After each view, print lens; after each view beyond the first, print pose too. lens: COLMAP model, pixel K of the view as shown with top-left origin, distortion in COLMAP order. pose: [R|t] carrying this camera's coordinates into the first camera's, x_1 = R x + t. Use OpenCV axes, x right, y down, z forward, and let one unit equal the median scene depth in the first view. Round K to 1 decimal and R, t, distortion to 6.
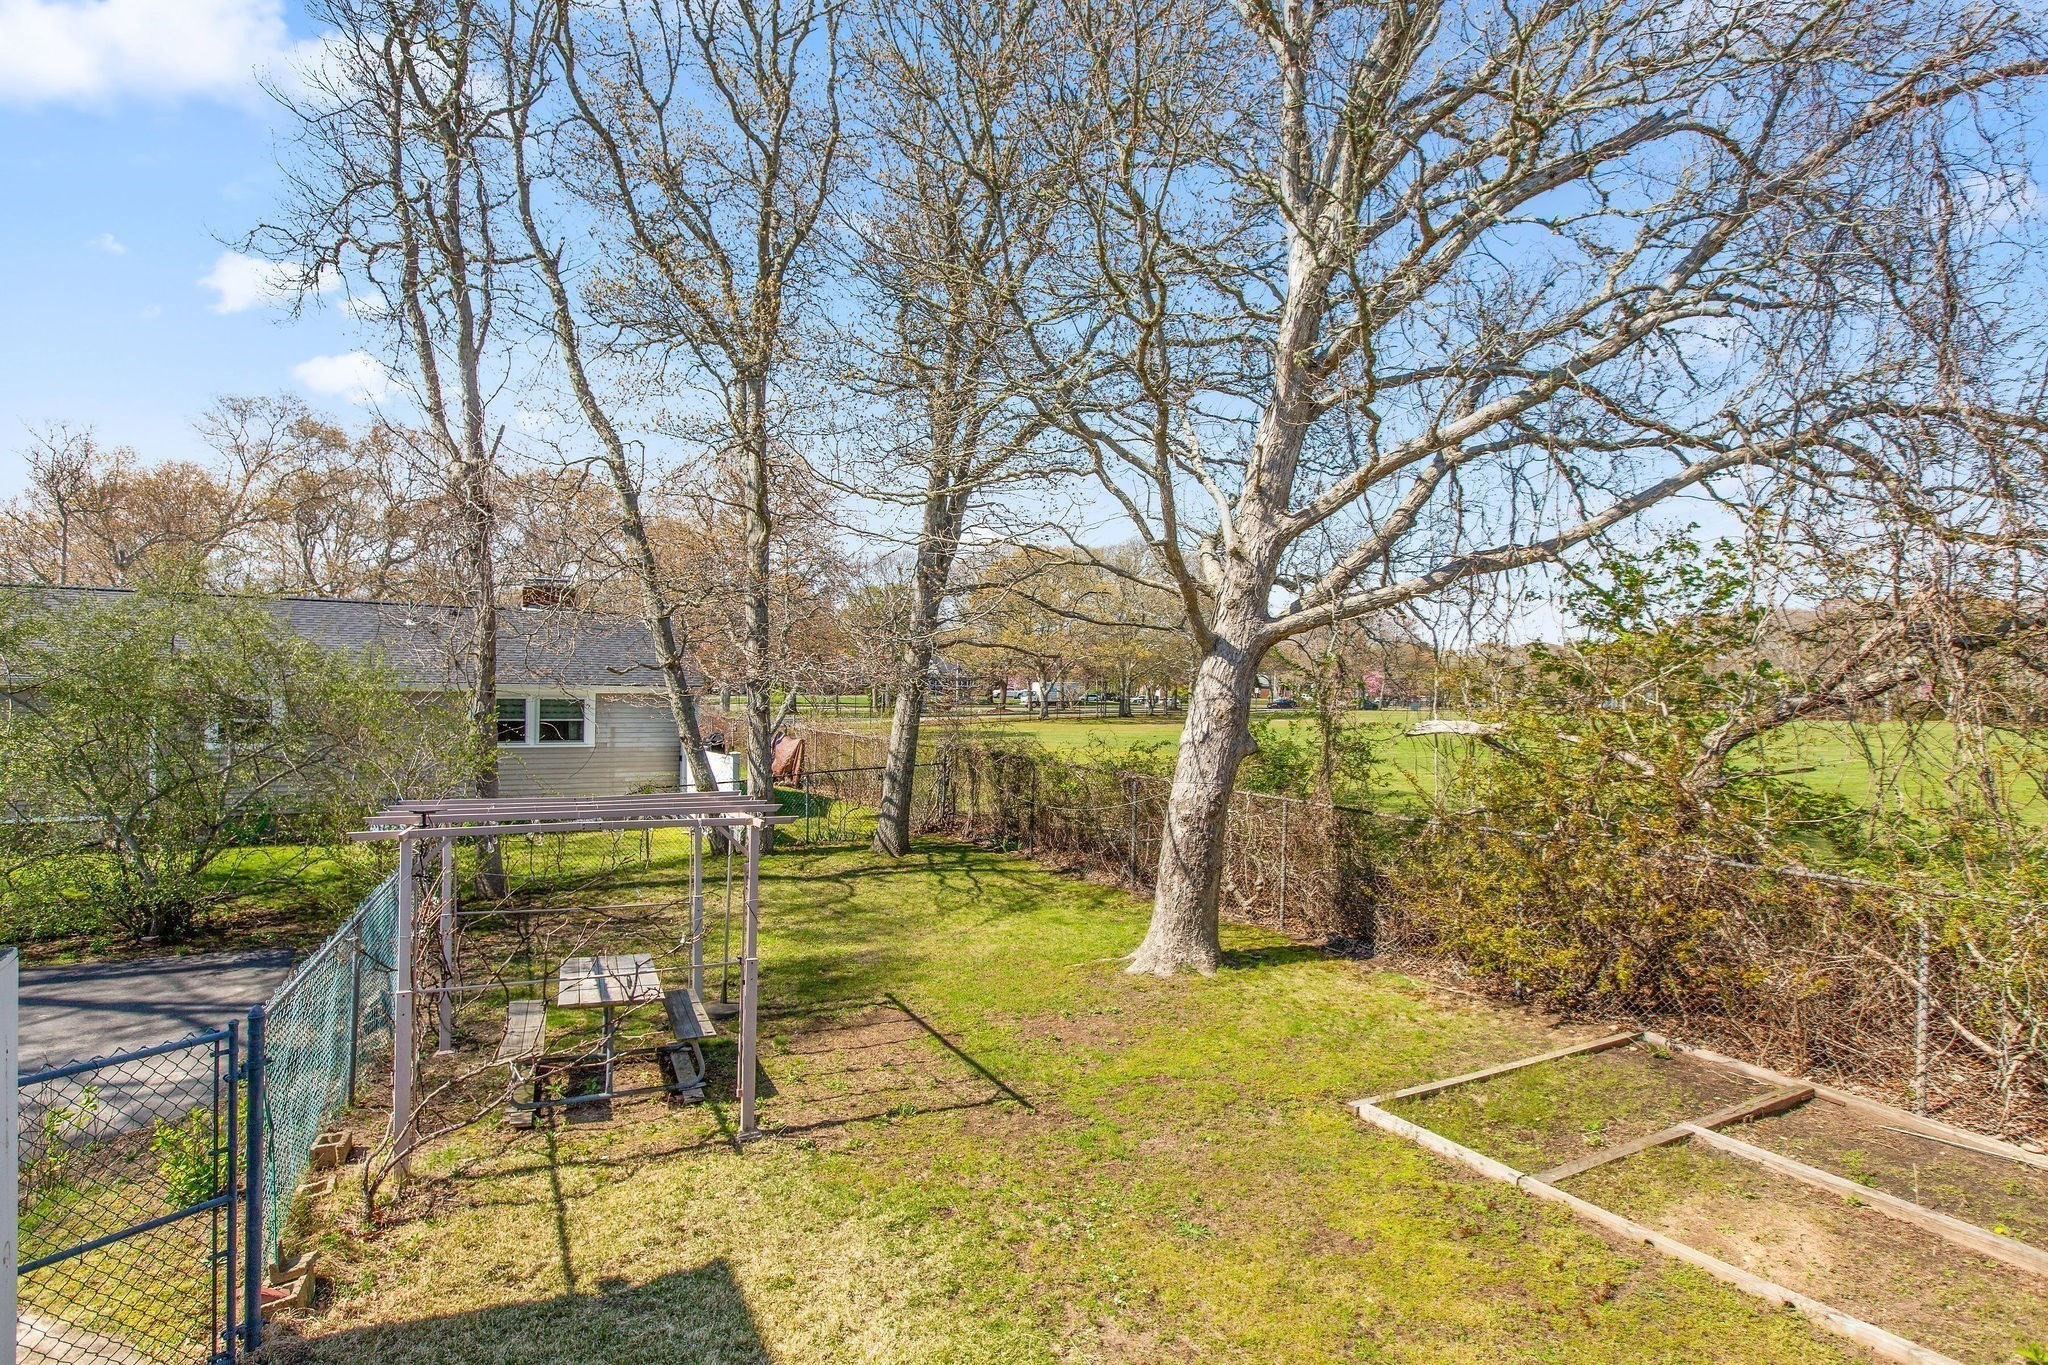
lens RADIAL K [[1034.9, 0, 1020.2], [0, 1034.9, 687.3], [0, 0, 1]] dist [-0.000720, -0.000135]
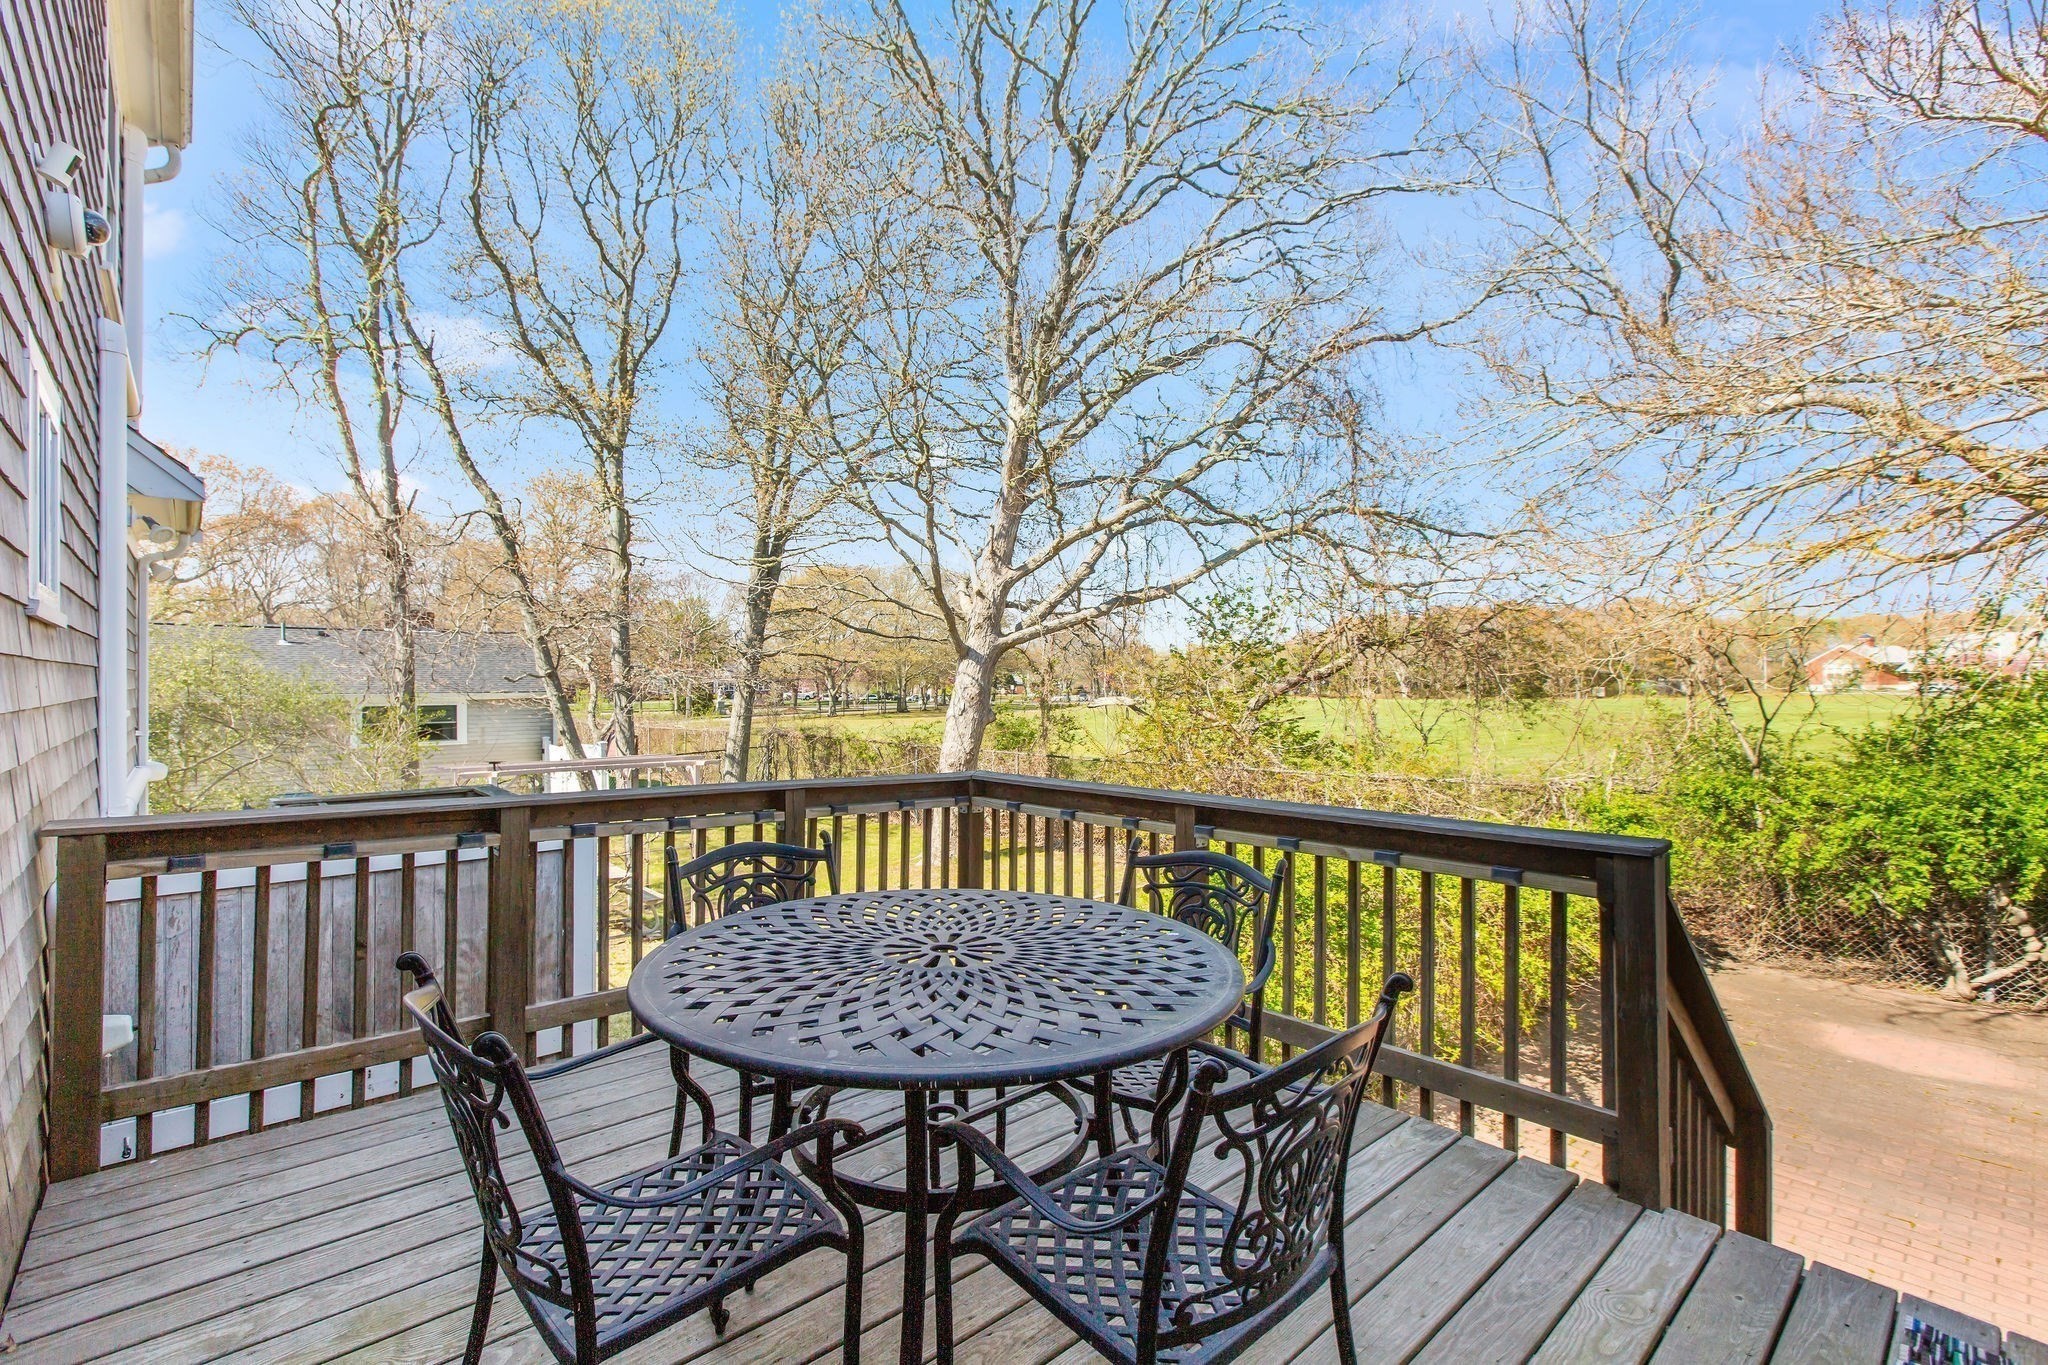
lens RADIAL K [[916.8, 0, 1020.1], [0, 916.8, 679.9], [0, 0, 1]] dist [0.000867, 0.000163]
pose [[0.972091, -0.021769, 0.233592, -0.049626], [0.024314, 0.999672, -0.008023, 0.011503], [-0.233341, 0.013478, 0.972302, -0.308941]]
